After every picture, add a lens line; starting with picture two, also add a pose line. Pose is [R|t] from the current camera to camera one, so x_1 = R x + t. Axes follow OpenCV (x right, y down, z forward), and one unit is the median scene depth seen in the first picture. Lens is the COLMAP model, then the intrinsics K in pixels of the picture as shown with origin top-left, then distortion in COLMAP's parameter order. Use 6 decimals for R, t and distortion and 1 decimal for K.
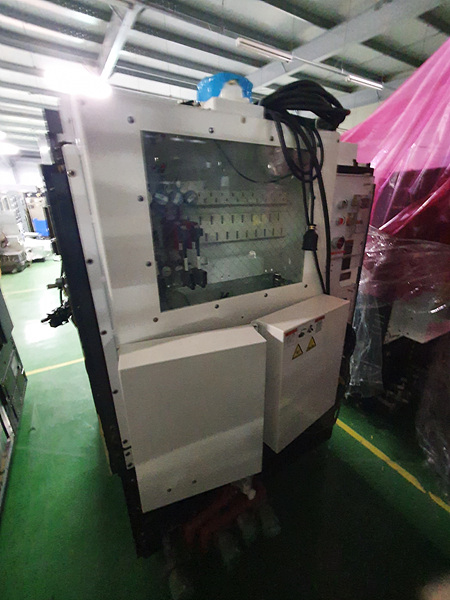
lens RADIAL K [[258.0, 0, 225.4], [0, 258.0, 301.5], [0, 0, 1]] dist [0.004876, 0.002120]
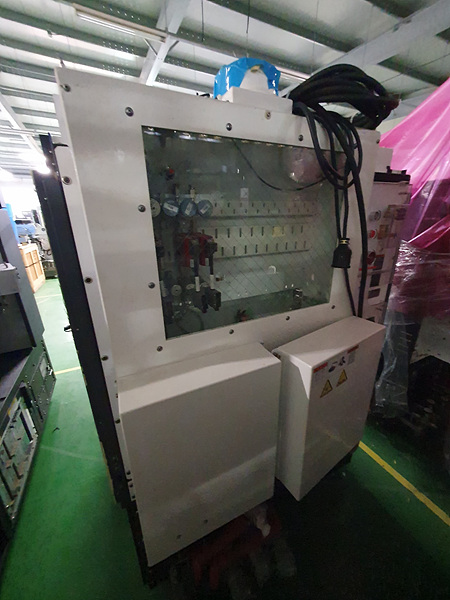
lens RADIAL K [[239.0, 0, 224.9], [0, 239.0, 302.4], [0, 0, 1]] dist [0.004345, -0.000820]
pose [[0.996982, 0.022998, -0.074151, 0.001665], [-0.024209, 0.999587, -0.015476, -0.053966], [0.073764, 0.017224, 0.997127, 0.152962]]
